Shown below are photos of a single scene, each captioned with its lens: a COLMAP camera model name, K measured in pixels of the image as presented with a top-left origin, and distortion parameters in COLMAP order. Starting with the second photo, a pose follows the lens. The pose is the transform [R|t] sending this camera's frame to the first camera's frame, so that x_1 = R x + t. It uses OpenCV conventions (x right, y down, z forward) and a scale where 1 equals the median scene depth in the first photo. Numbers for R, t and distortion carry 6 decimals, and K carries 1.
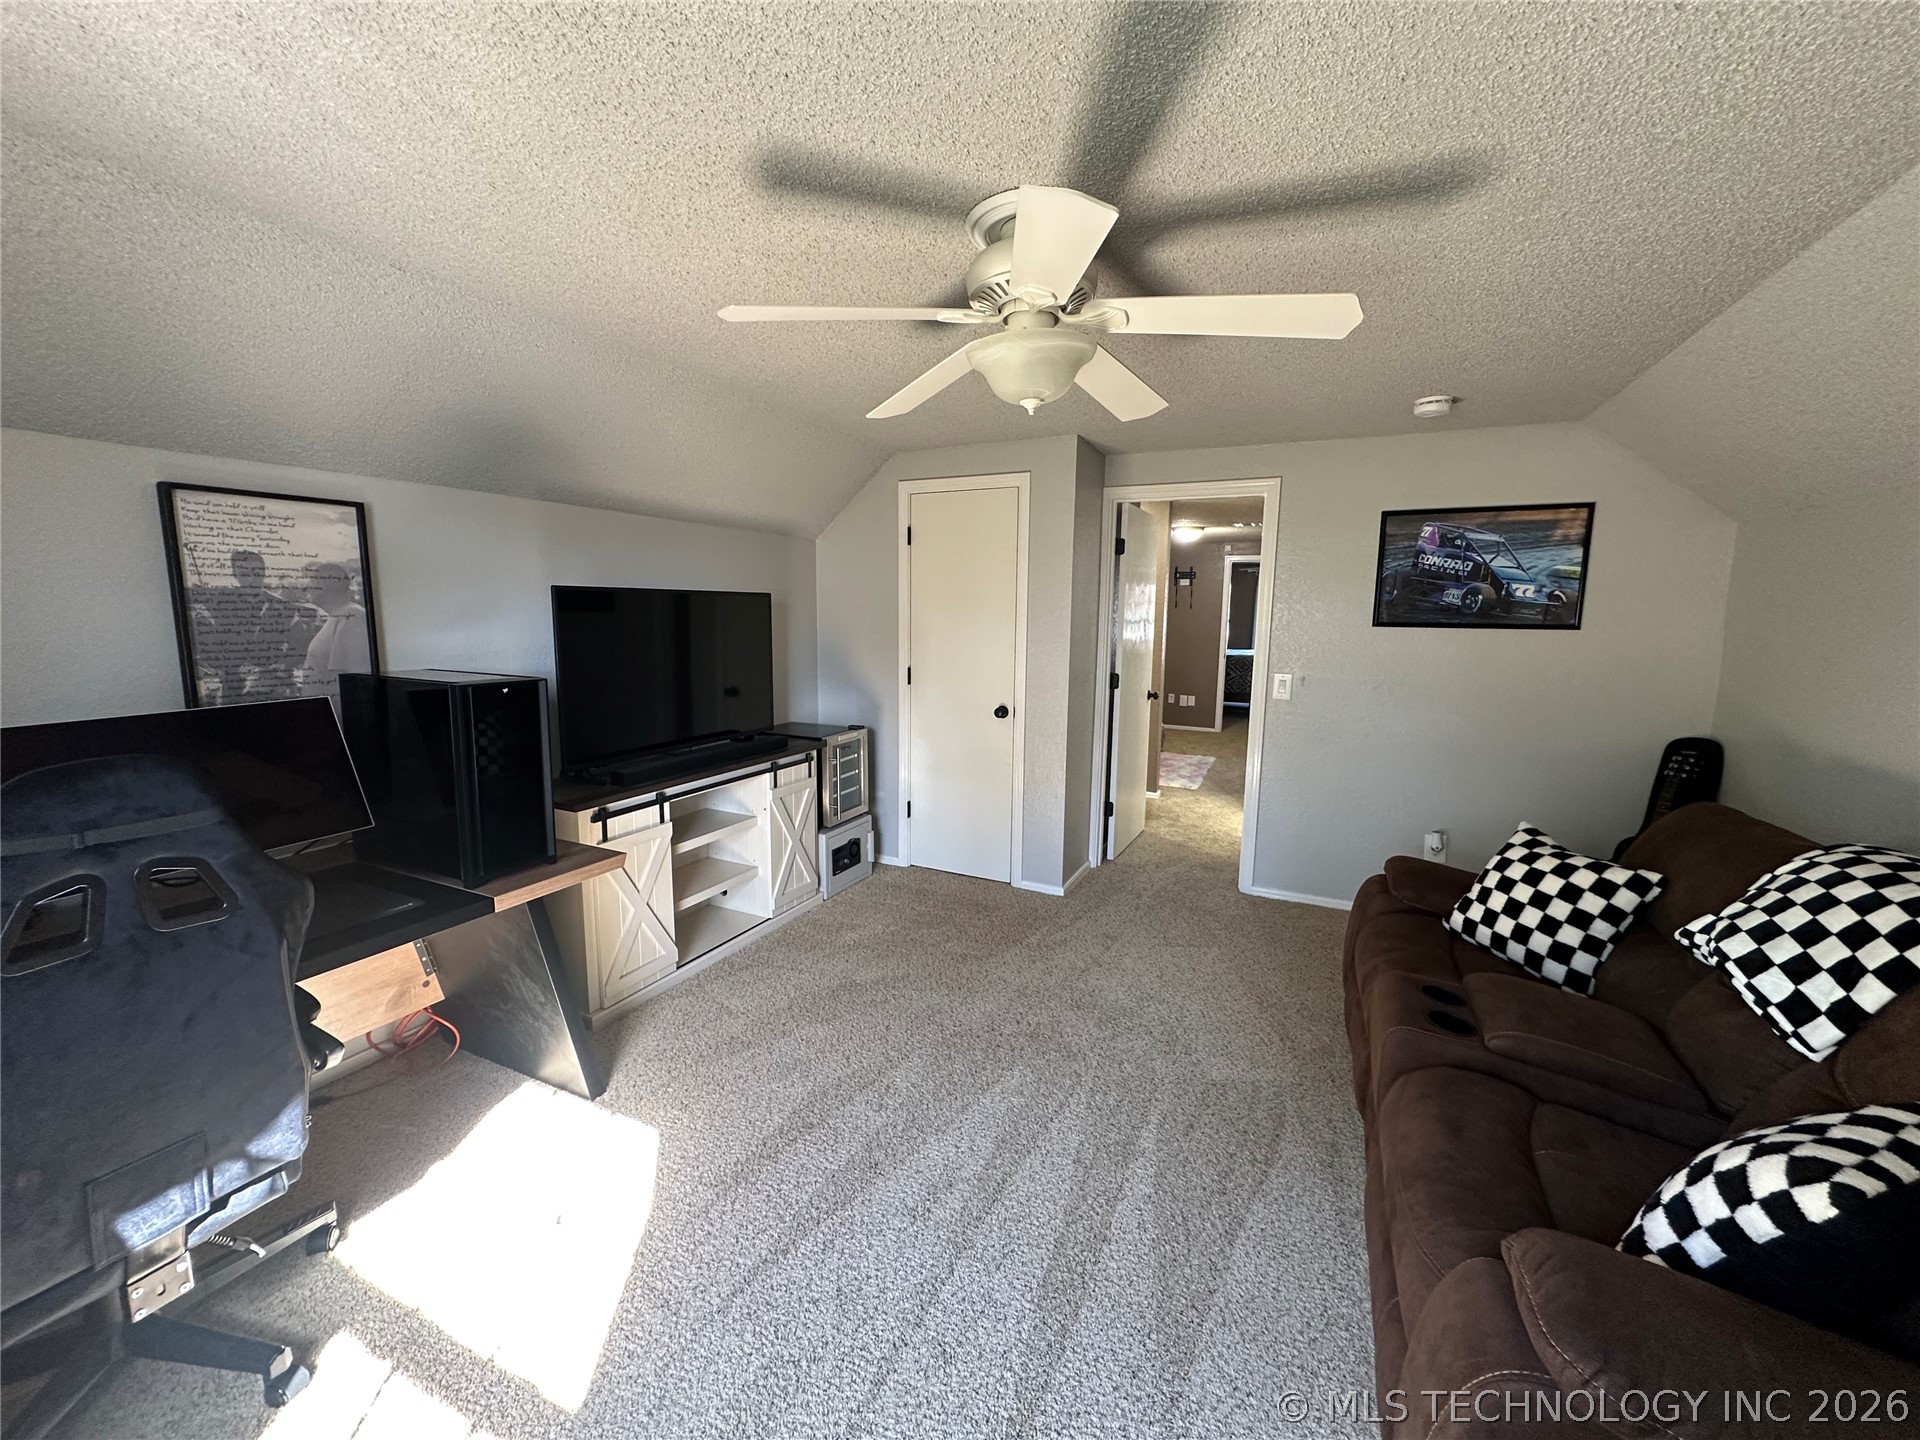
lens RADIAL K [[763.4, 0, 960.0], [0, 763.4, 720.0], [0, 0, 1]] dist [-0.001400, 0.000001]
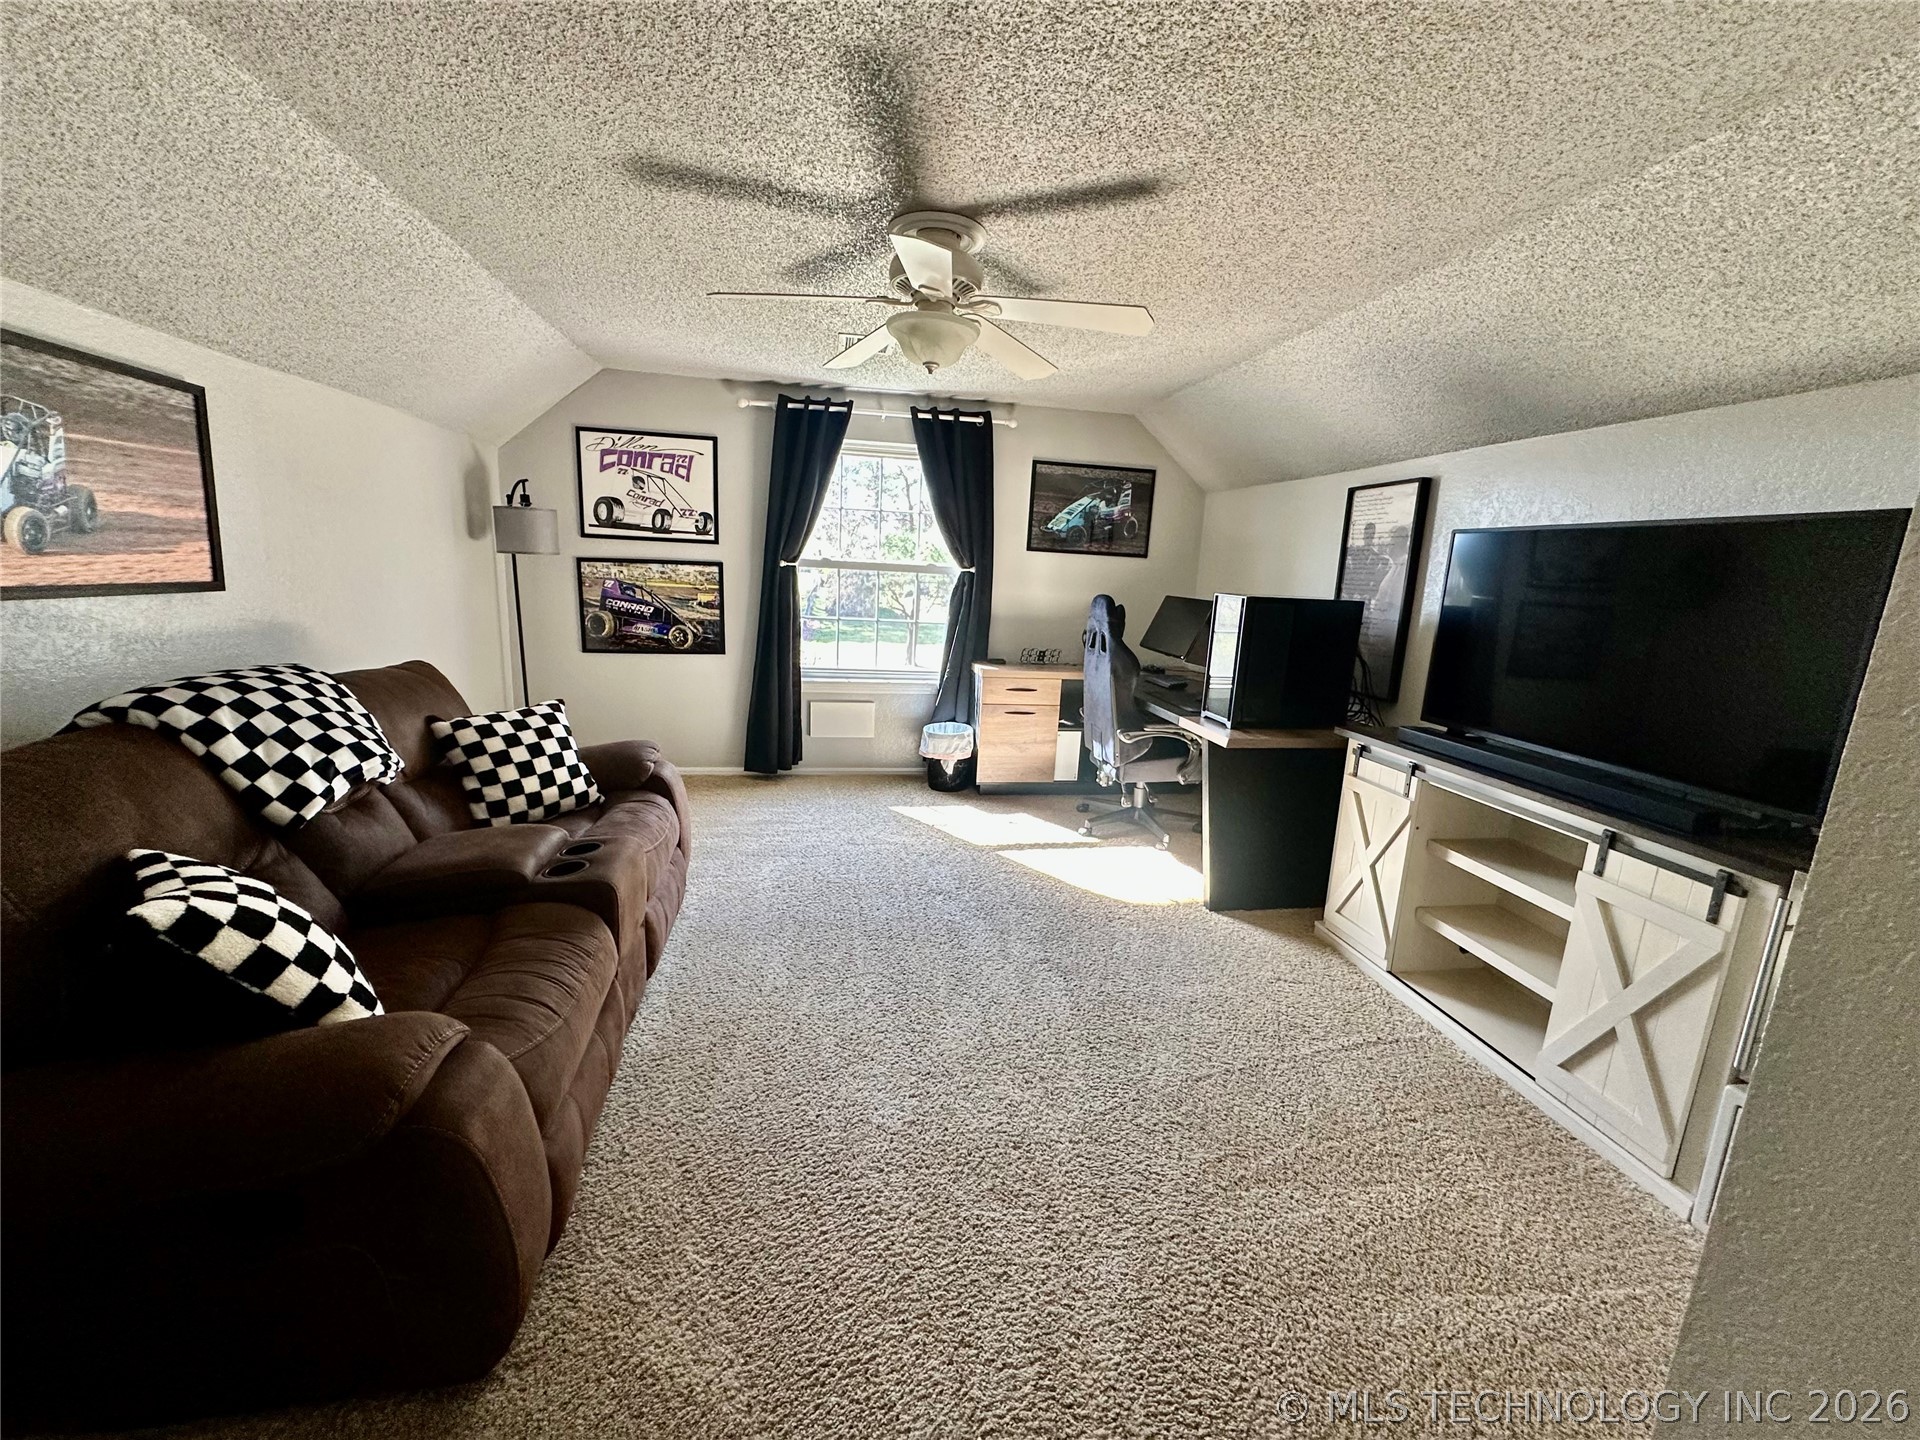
lens RADIAL K [[763.4, 0, 960.0], [0, 763.4, 720.0], [0, 0, 1]] dist [-0.001400, 0.000001]
pose [[-0.813483, 0.074528, -0.576794, 0.682748], [-0.129292, 0.943764, 0.304291, -0.194055], [0.567035, 0.322110, -0.758100, 1.750326]]
